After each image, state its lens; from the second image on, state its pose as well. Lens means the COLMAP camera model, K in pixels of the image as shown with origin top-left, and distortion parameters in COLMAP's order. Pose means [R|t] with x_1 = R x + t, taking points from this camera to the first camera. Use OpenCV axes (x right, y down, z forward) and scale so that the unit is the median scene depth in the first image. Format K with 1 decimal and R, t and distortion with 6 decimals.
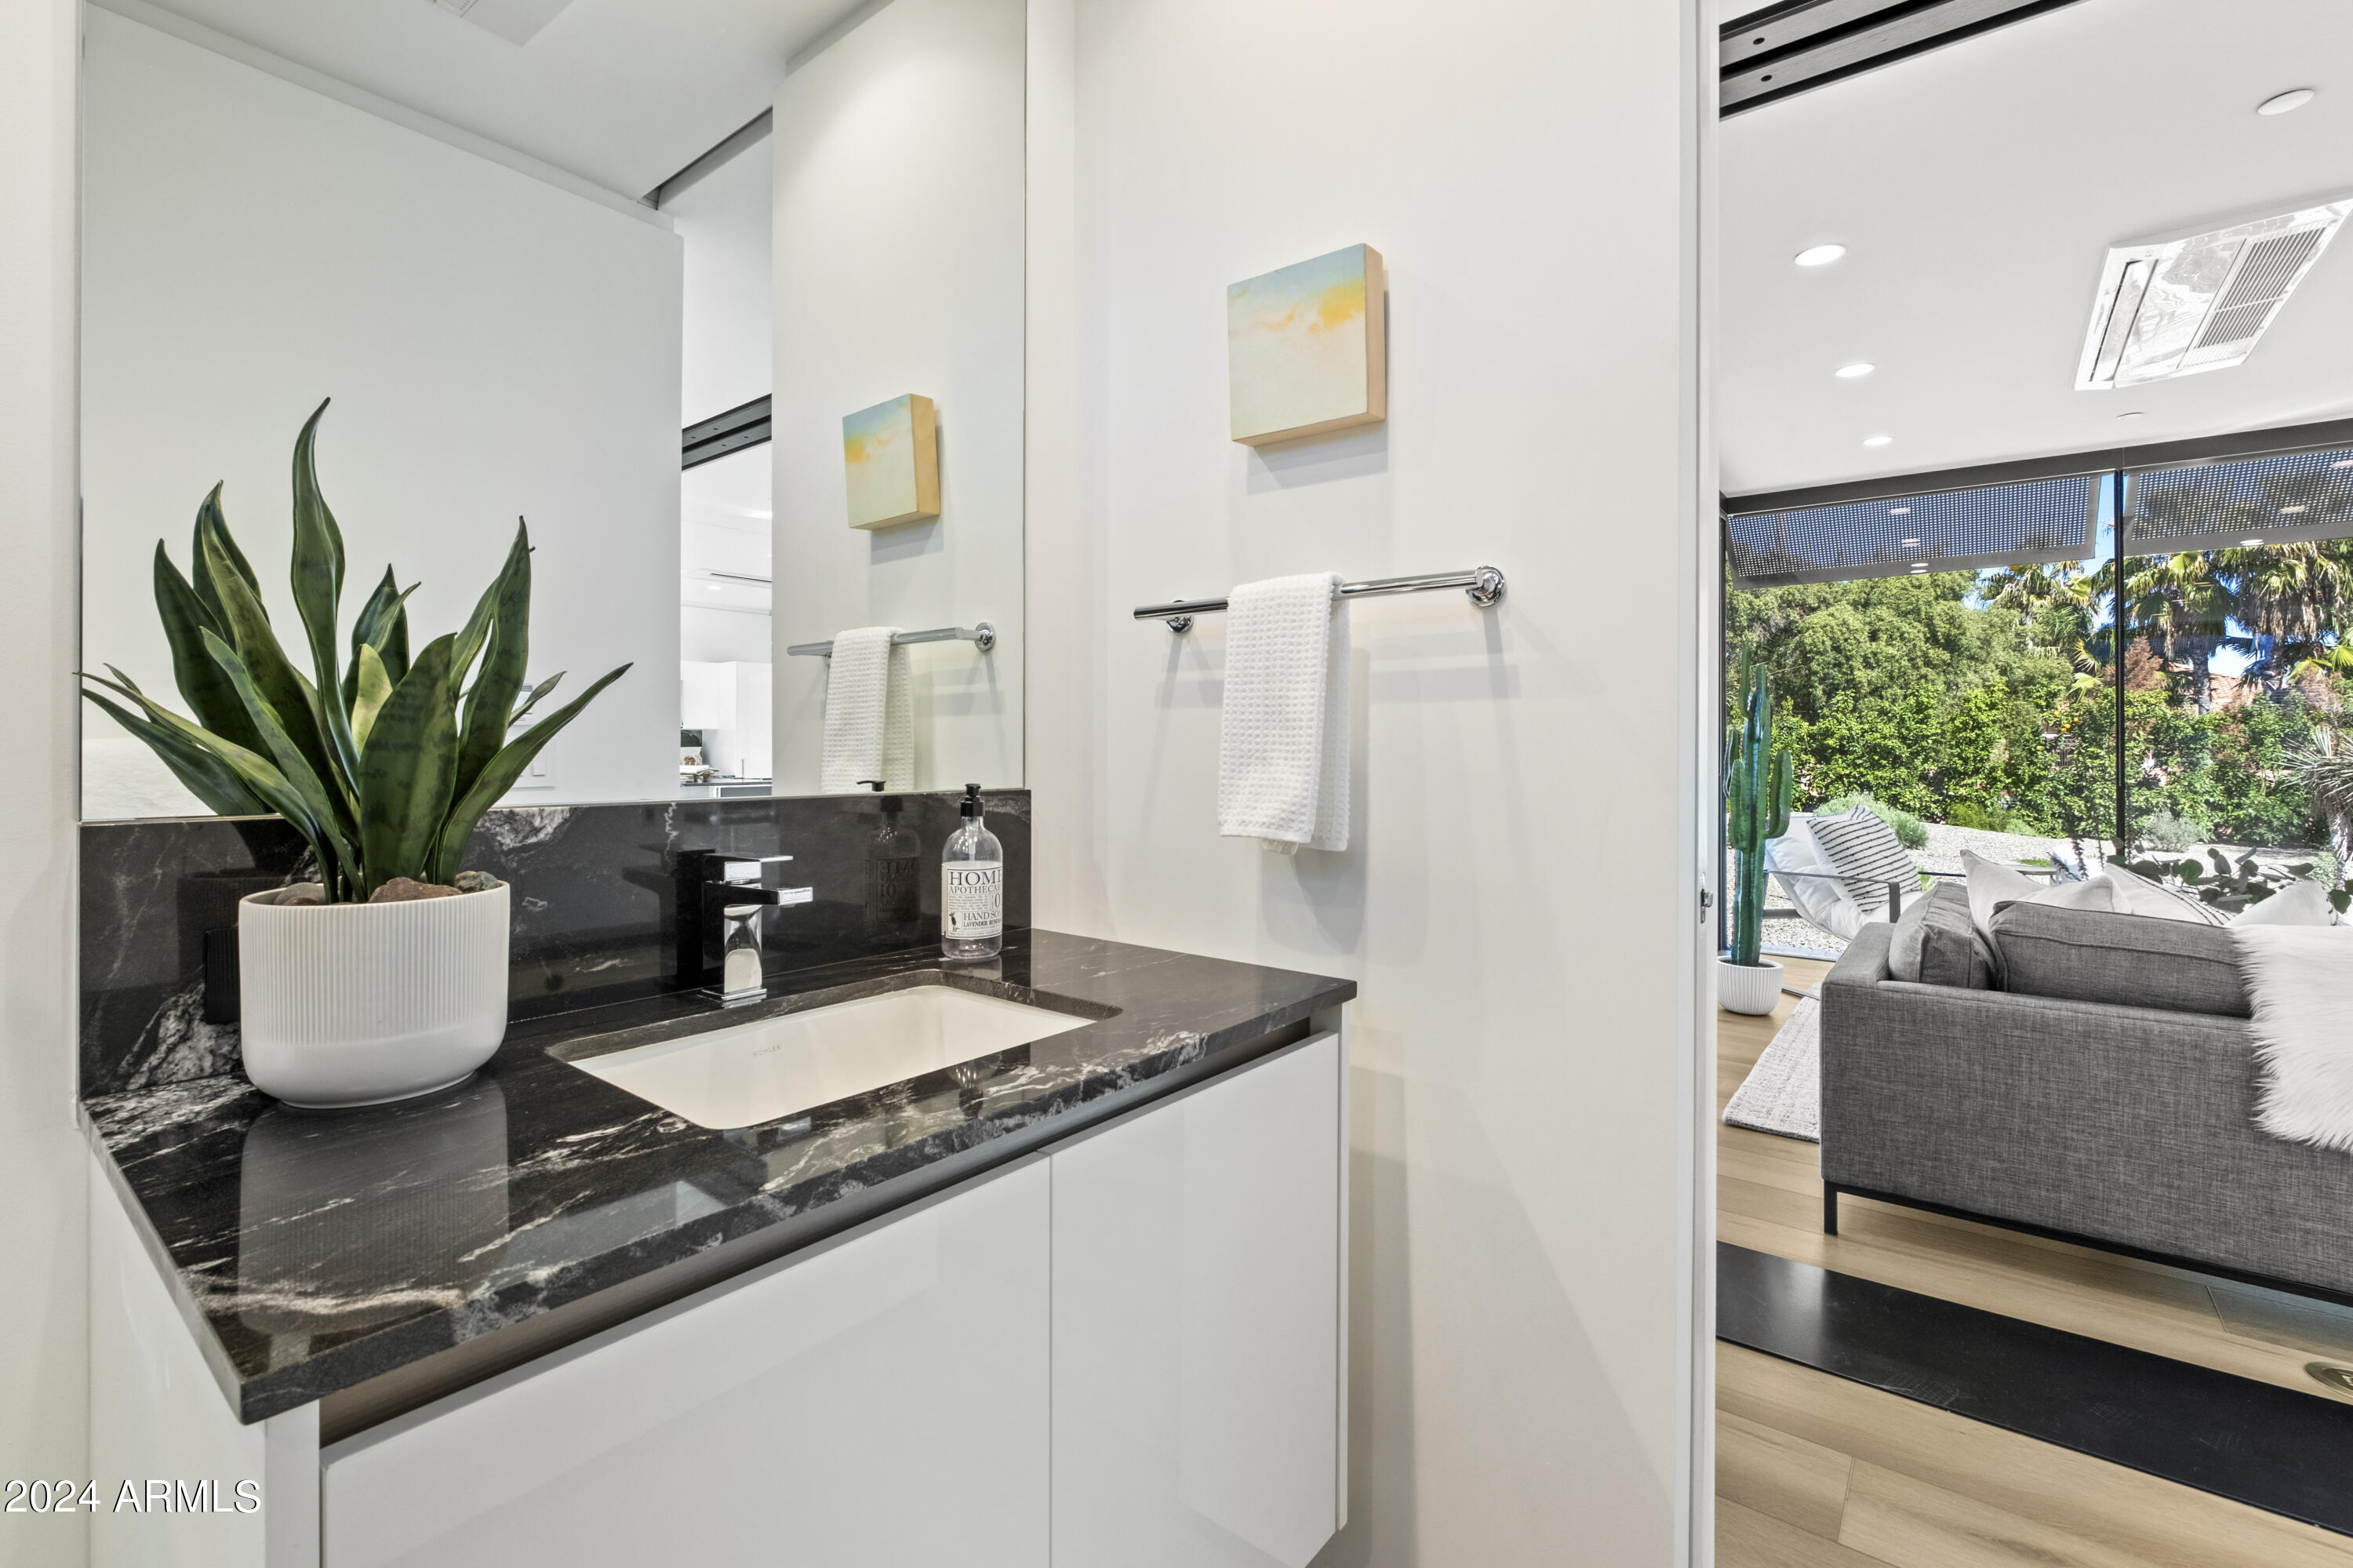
lens RADIAL K [[1019.9, 0, 1193.8], [0, 1019.9, 761.9], [0, 0, 1]] dist [-0.001419, -0.000268]
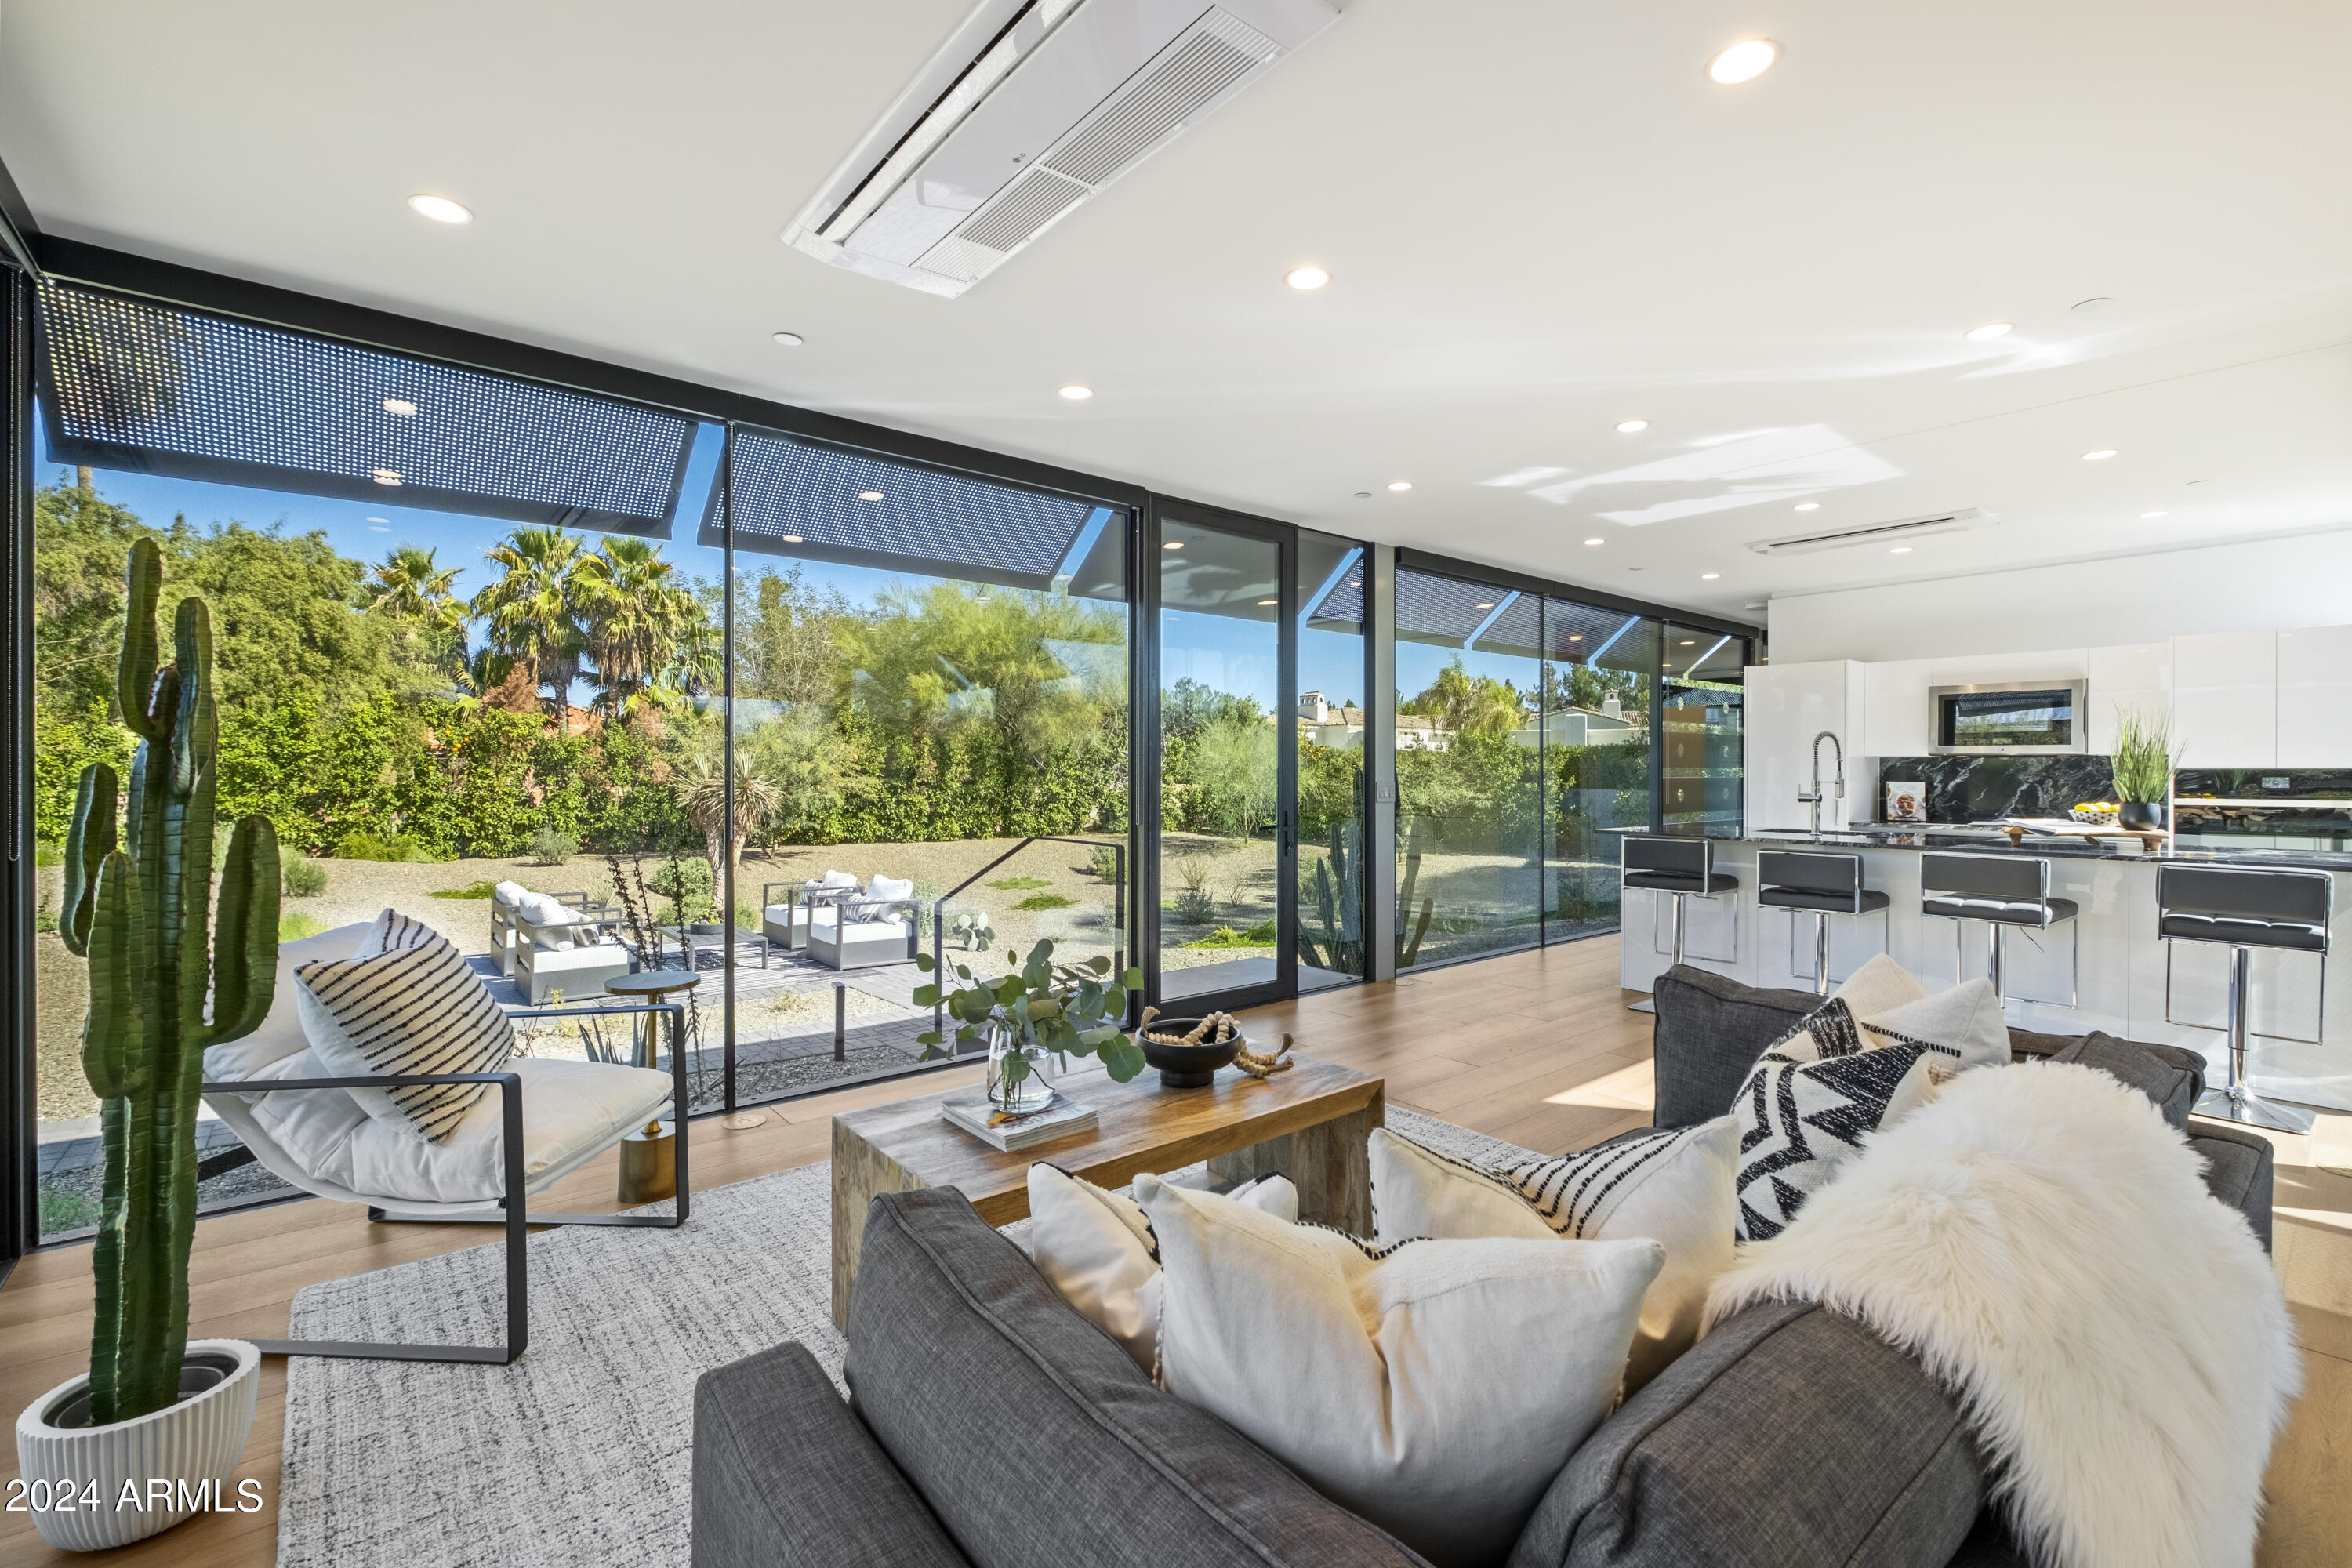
lens RADIAL K [[1019.4, 0, 1193.3], [0, 1019.4, 761.9], [0, 0, 1]] dist [-0.001419, -0.000268]
pose [[0.211288, 0.004663, 0.977413, 0.044029], [0.010630, 0.999919, -0.007068, -0.004630], [-0.977366, 0.011883, 0.211221, 0.092566]]
